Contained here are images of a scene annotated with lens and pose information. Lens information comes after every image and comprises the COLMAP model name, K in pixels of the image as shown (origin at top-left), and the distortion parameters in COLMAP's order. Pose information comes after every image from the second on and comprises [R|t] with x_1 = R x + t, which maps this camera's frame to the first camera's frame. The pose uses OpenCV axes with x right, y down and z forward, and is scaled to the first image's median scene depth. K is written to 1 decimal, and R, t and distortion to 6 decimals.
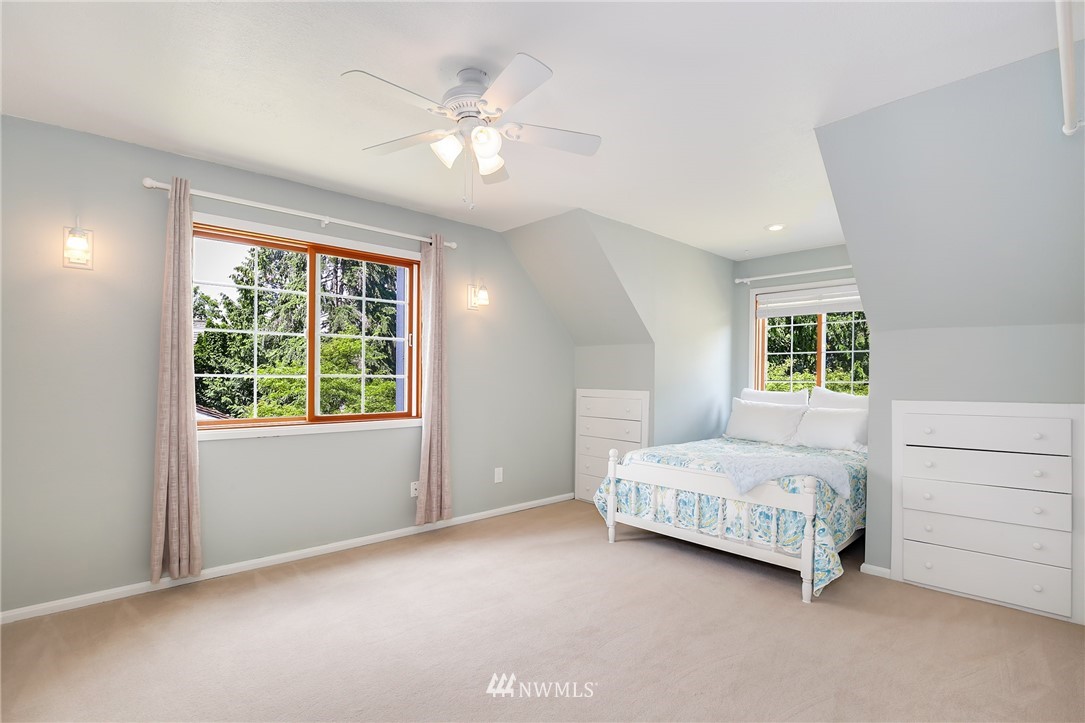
lens RADIAL K [[509.1, 0, 546.2], [0, 509.1, 369.7], [0, 0, 1]] dist [-0.004752, -0.000447]
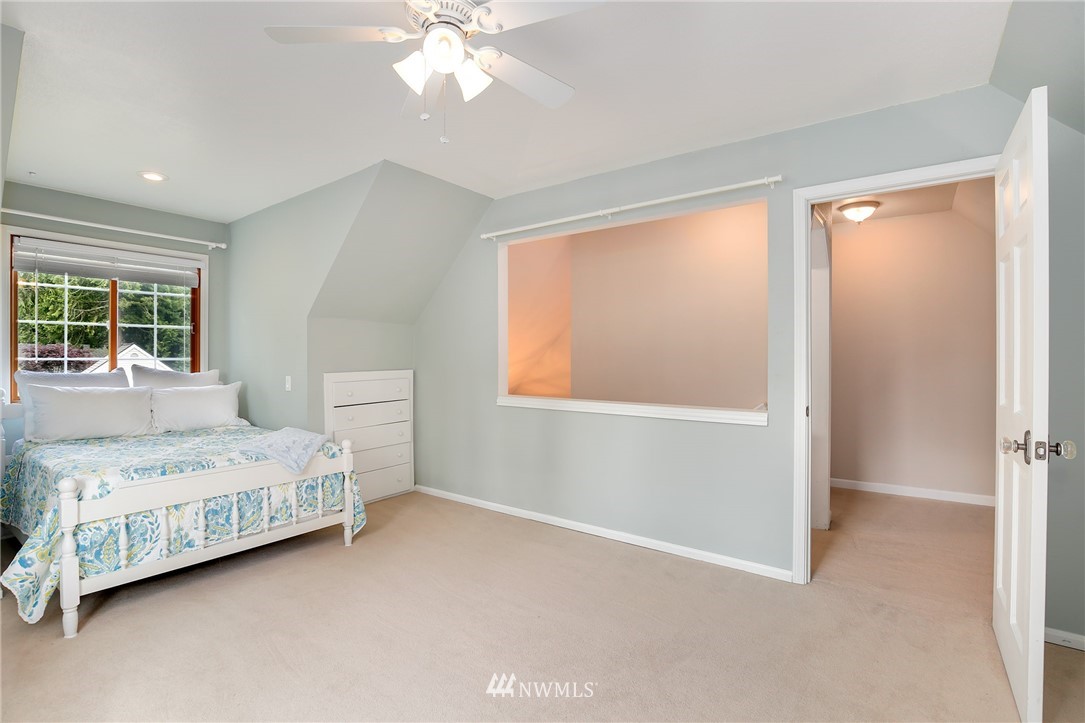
lens RADIAL K [[509.1, 0, 547.3], [0, 509.1, 357.1], [0, 0, 1]] dist [-0.004752, -0.000447]
pose [[-0.177913, -0.006535, 0.984025, -0.641294], [-0.016065, 0.999864, 0.003735, 0.006105], [-0.983915, -0.015144, -0.177994, 0.666872]]
